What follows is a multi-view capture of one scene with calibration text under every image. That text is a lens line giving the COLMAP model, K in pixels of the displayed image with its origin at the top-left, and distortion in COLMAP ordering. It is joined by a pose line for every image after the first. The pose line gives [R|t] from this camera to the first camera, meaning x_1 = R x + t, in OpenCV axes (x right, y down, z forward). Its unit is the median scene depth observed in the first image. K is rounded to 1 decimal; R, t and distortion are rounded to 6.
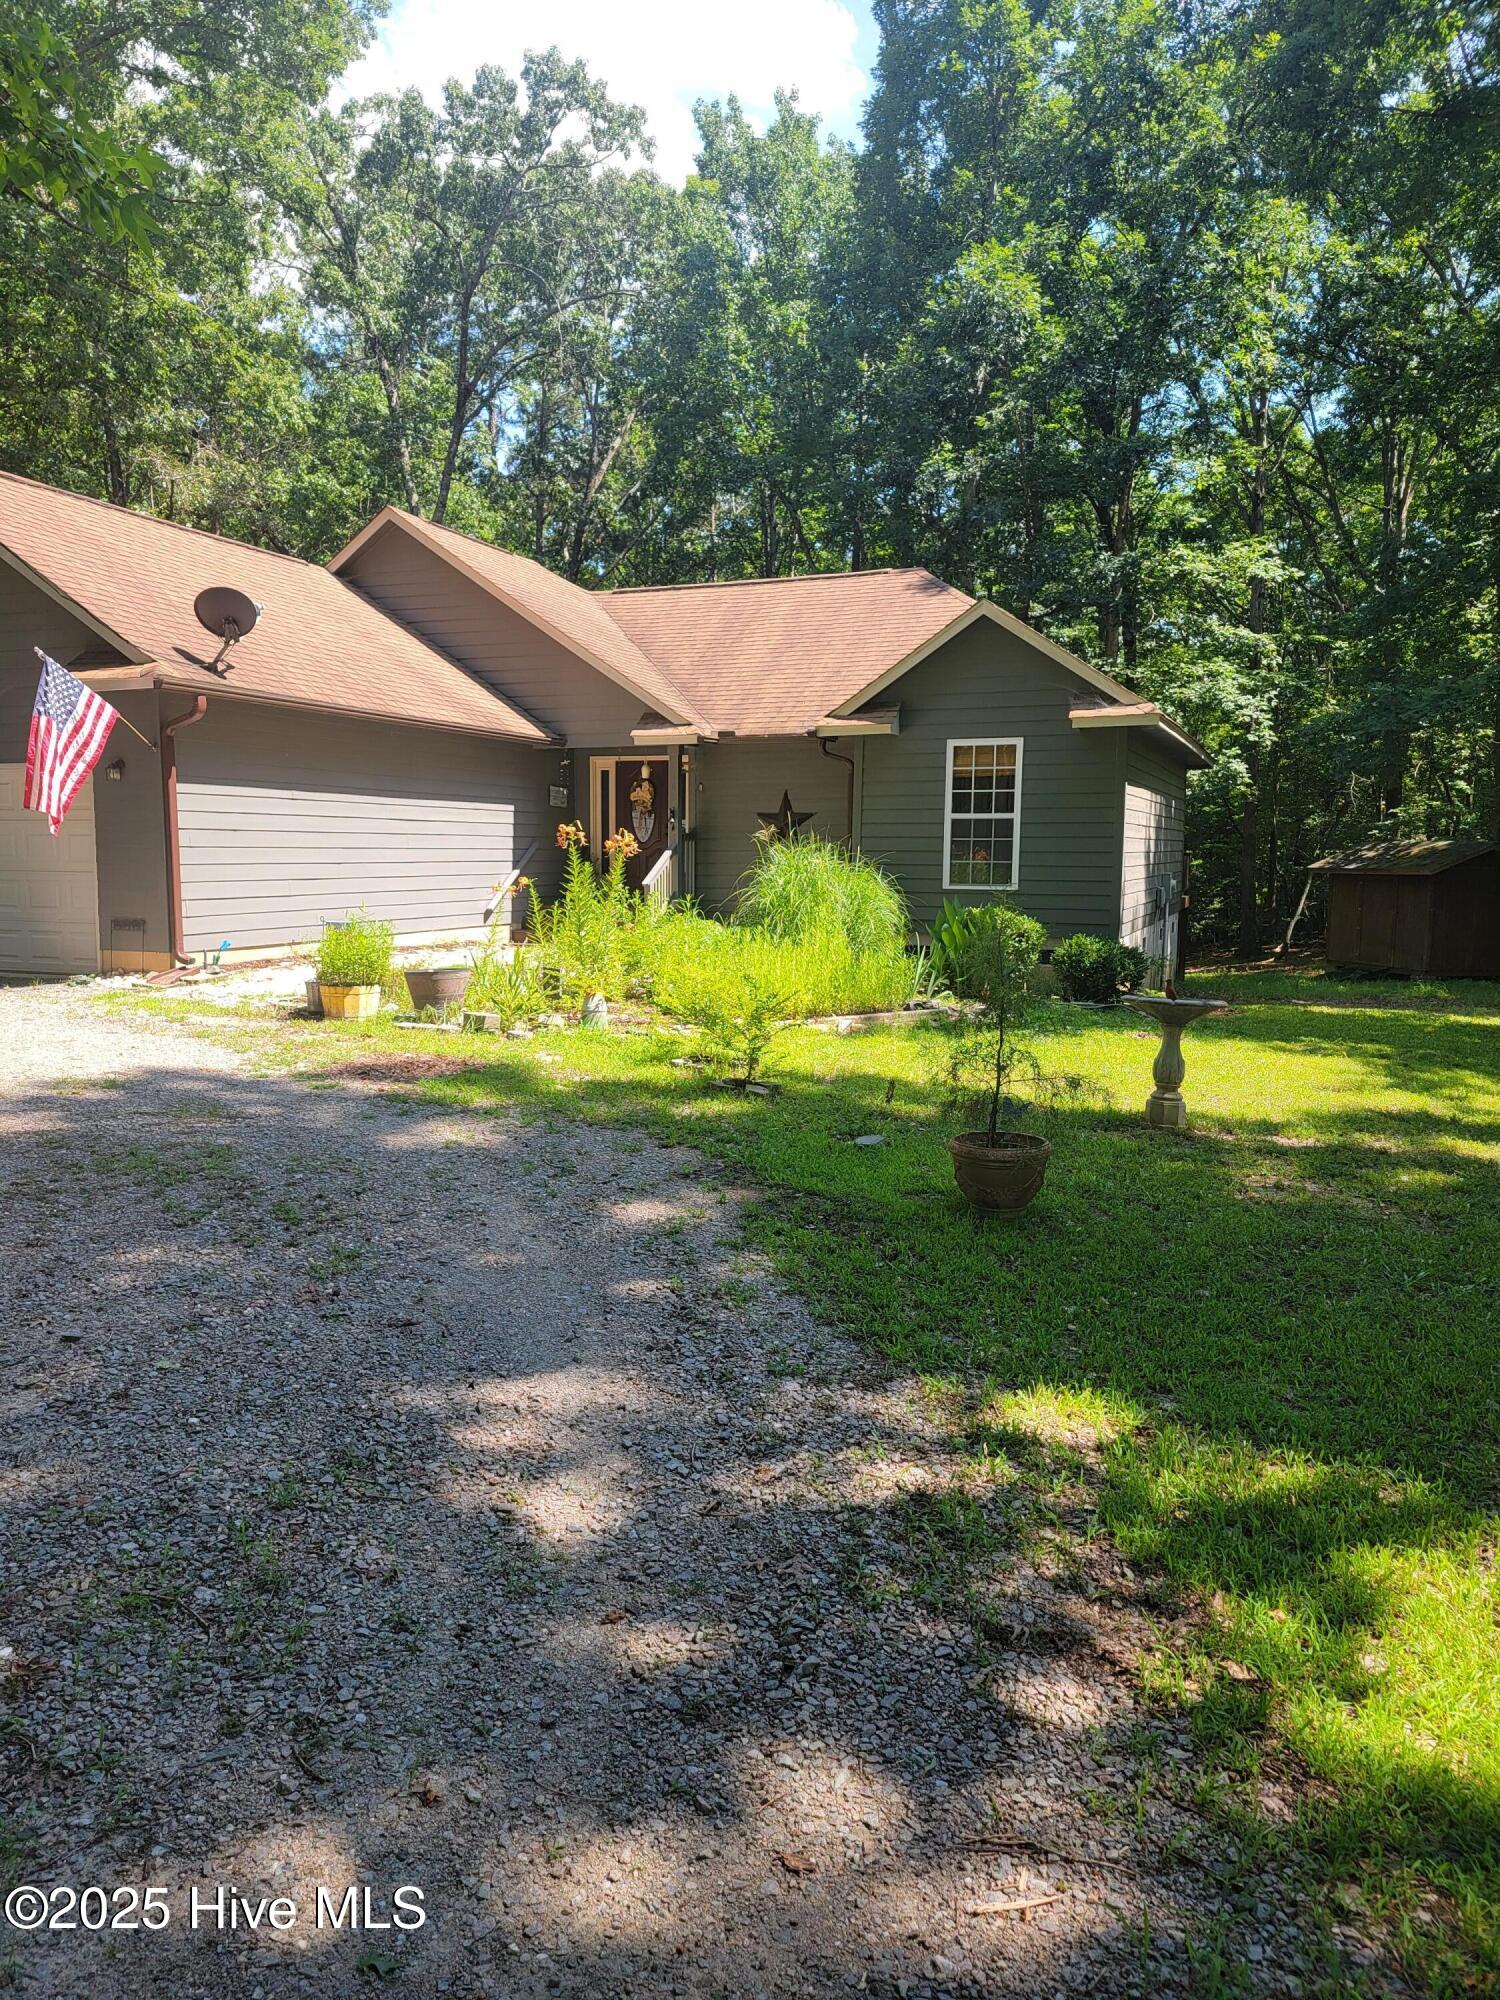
lens RADIAL K [[1400.5, 0, 750.0], [0, 1400.5, 1000.0], [0, 0, 1]] dist [0.034137, -0.001206]
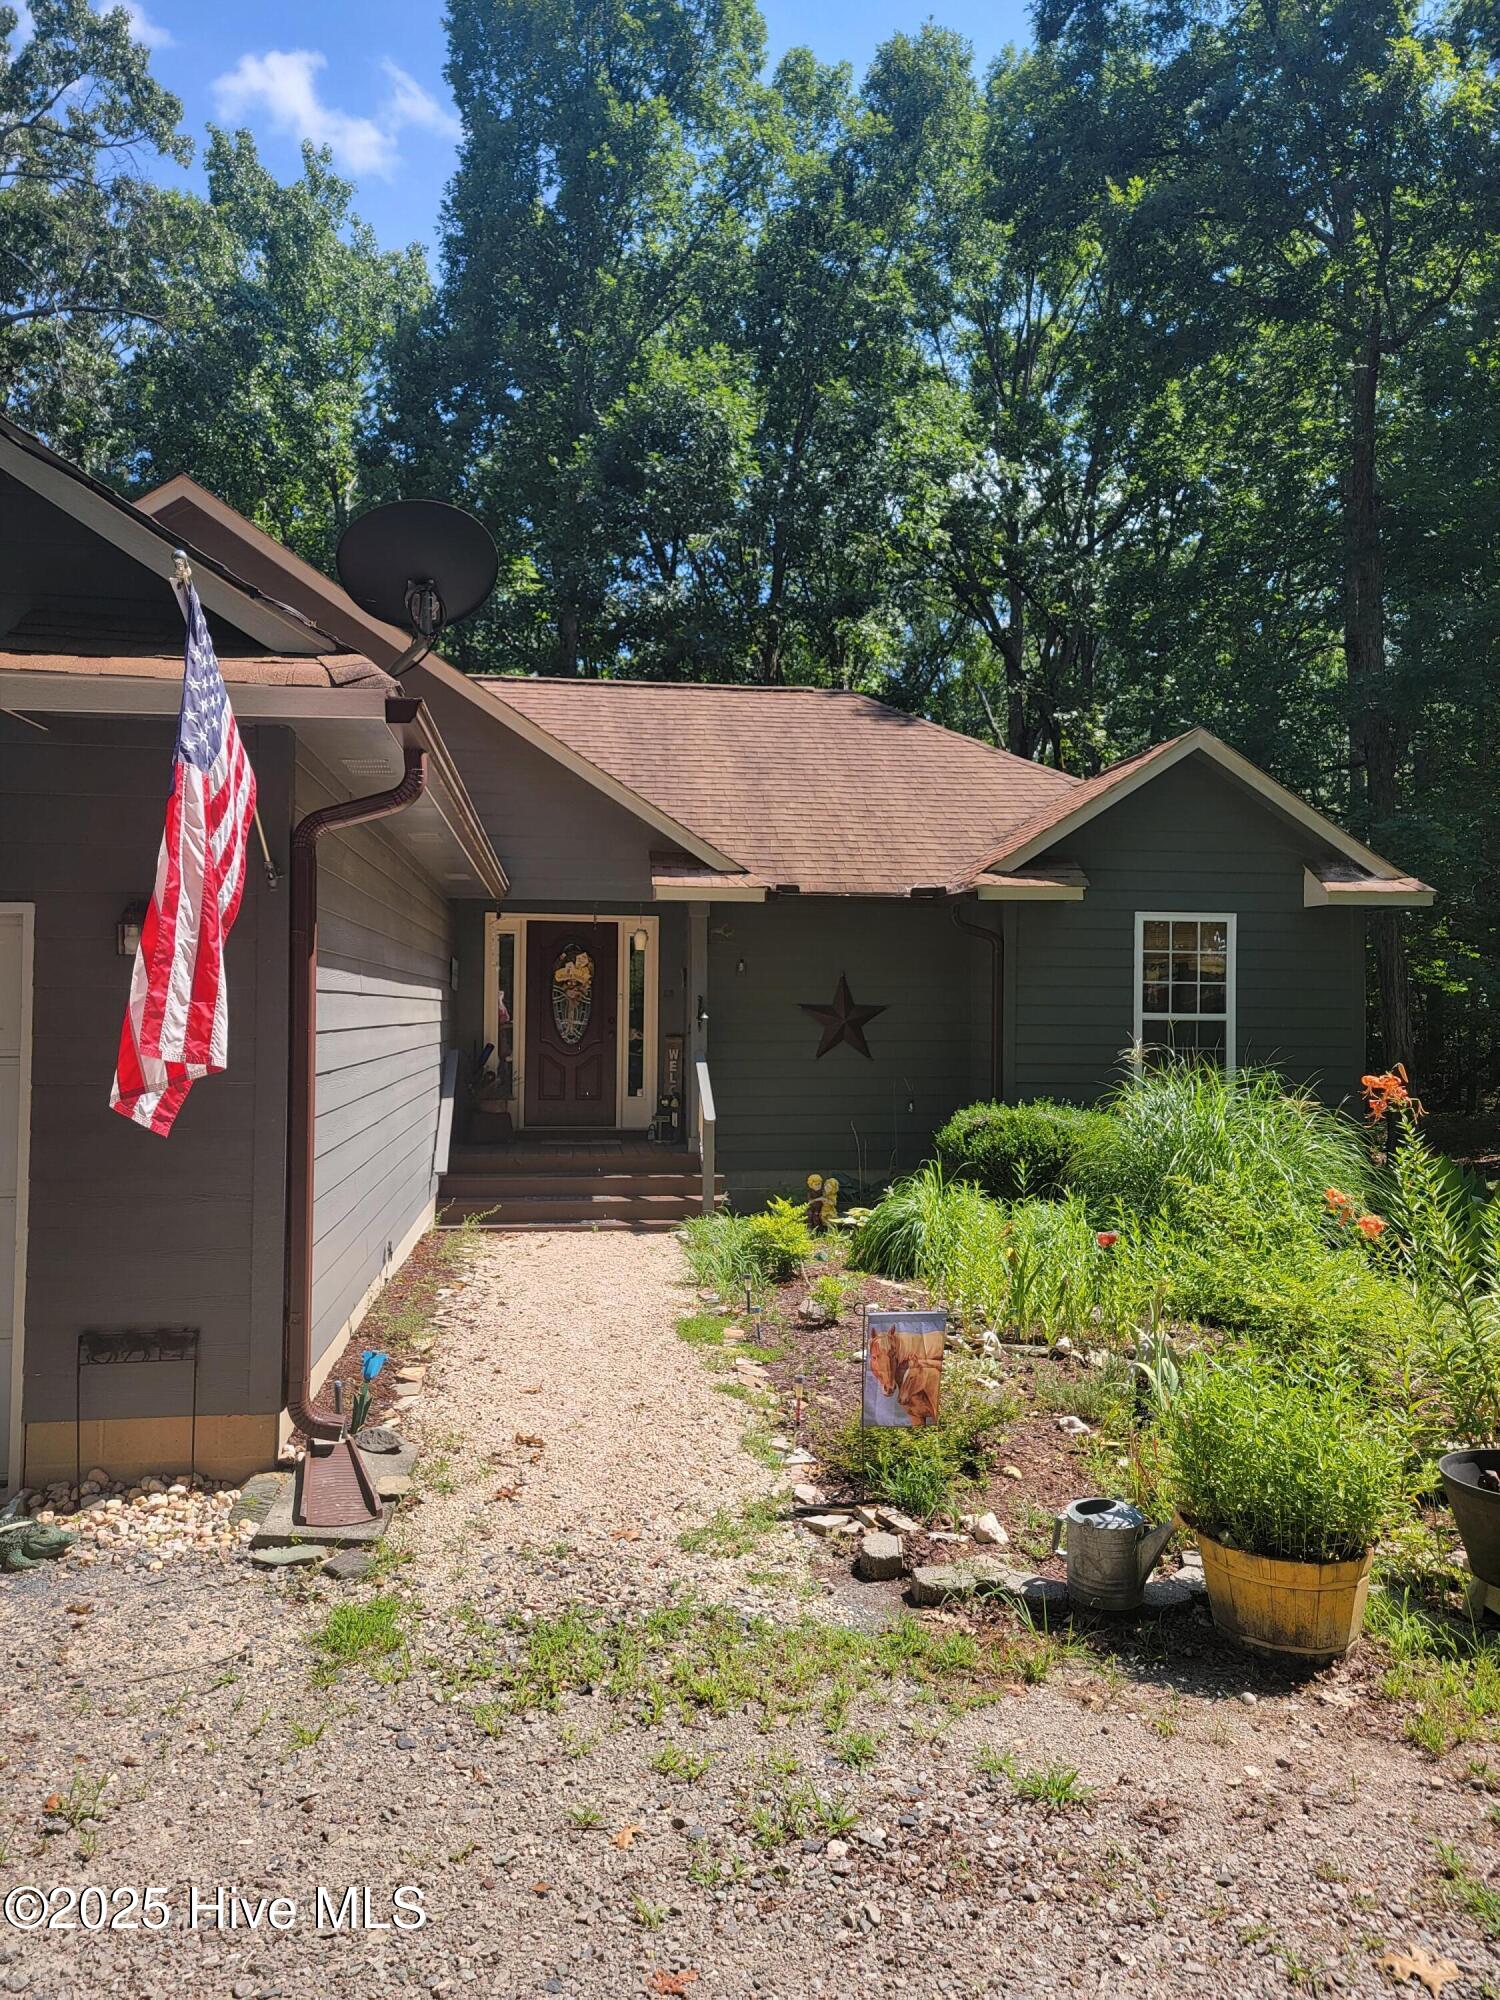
lens RADIAL K [[1389.0, 0, 750.0], [0, 1389.0, 1000.0], [0, 0, 1]] dist [0.003299, 0.003948]
pose [[0.868916, 0.004073, 0.494943, -0.385212], [0.050783, 0.993955, -0.097333, -0.079558], [-0.492347, 0.109709, 0.863457, 0.476705]]
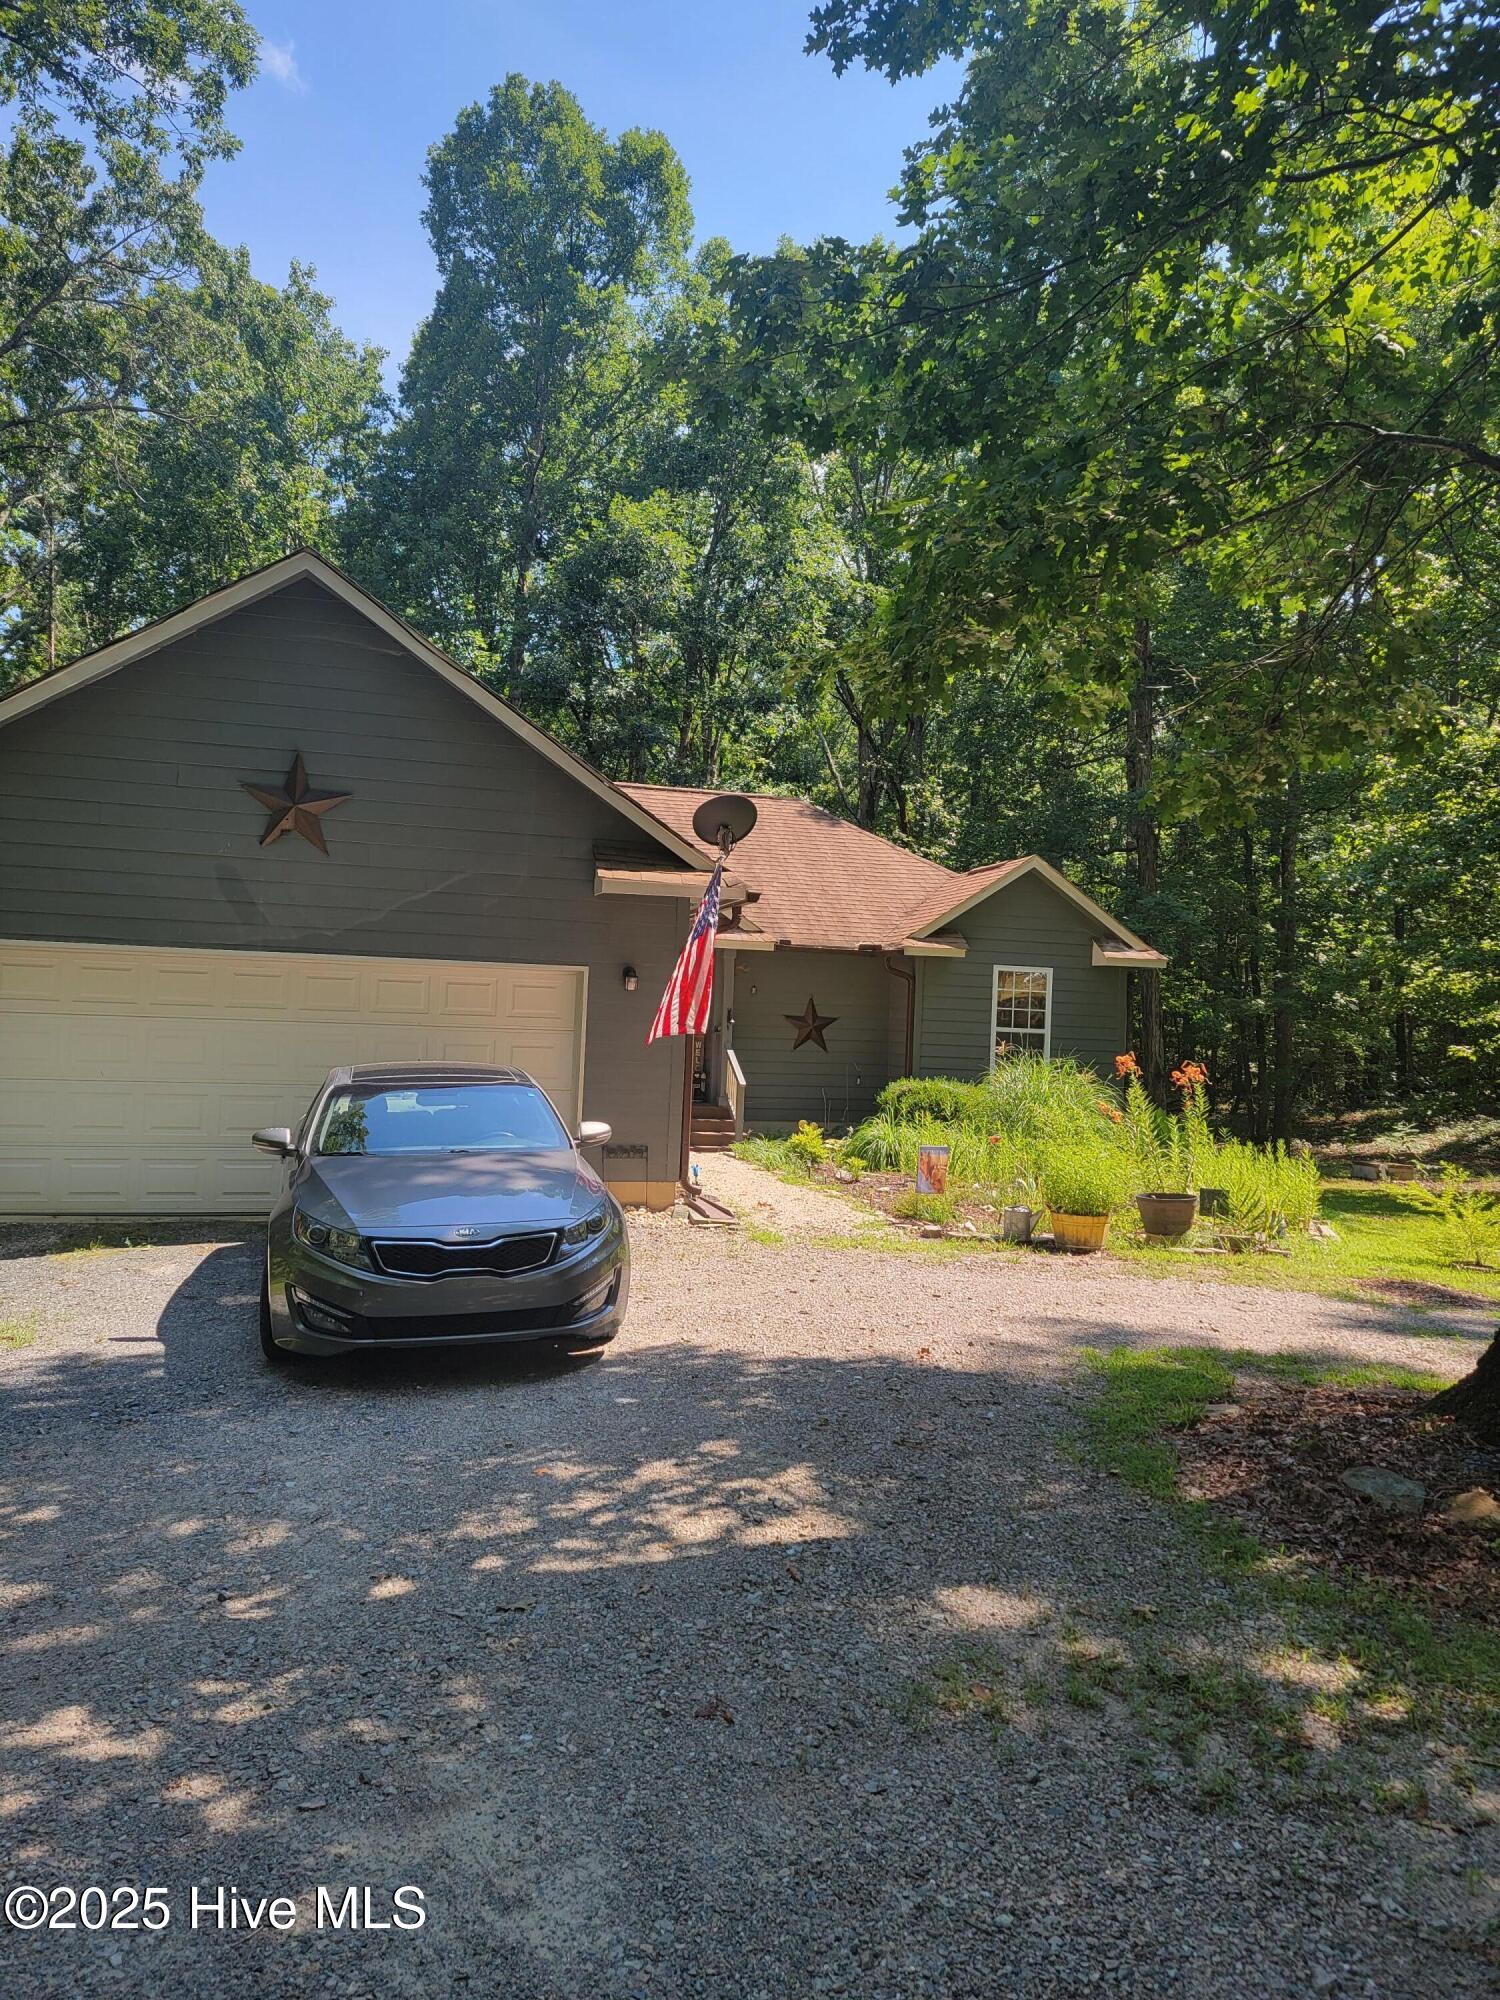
lens RADIAL K [[1393.5, 0, 750.0], [0, 1393.5, 1000.0], [0, 0, 1]] dist [-0.057673, 0.137085]
pose [[0.789482, 0.034366, 0.612811, -0.731057], [0.031786, 0.994802, -0.096738, -0.049000], [-0.612950, 0.095851, 0.784286, 0.207719]]
